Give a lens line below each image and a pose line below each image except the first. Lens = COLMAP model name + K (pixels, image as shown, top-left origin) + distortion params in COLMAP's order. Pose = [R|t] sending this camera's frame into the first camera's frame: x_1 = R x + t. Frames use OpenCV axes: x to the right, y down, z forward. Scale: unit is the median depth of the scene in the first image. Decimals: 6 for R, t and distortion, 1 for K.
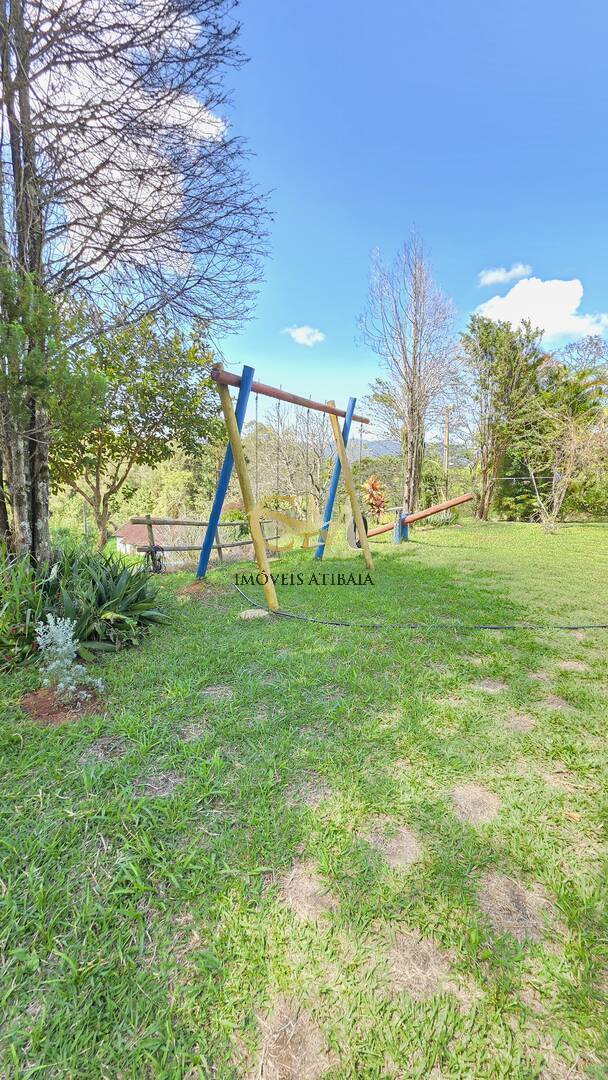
lens RADIAL K [[429.3, 0, 308.0], [0, 429.3, 535.1], [0, 0, 1]] dist [-0.000846, 0.000021]
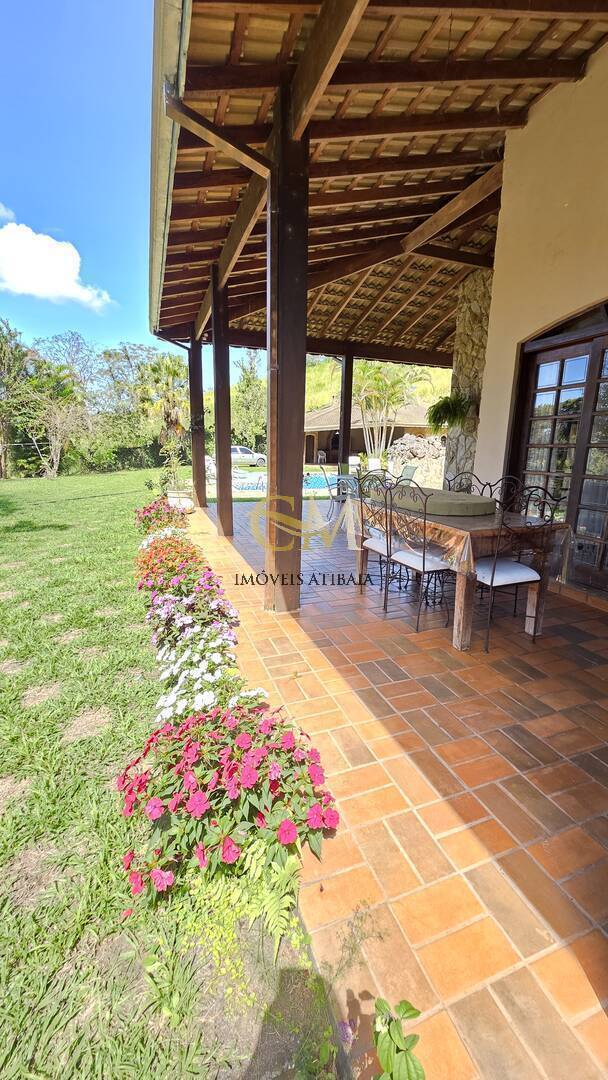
lens RADIAL K [[429.3, 0, 307.4], [0, 429.3, 540.7], [0, 0, 1]] dist [-0.000846, 0.000021]
pose [[0.557777, -0.189313, 0.808112, -0.154569], [0.125491, 0.981683, 0.143357, 0.080653], [-0.820449, 0.021450, 0.571317, -0.472807]]
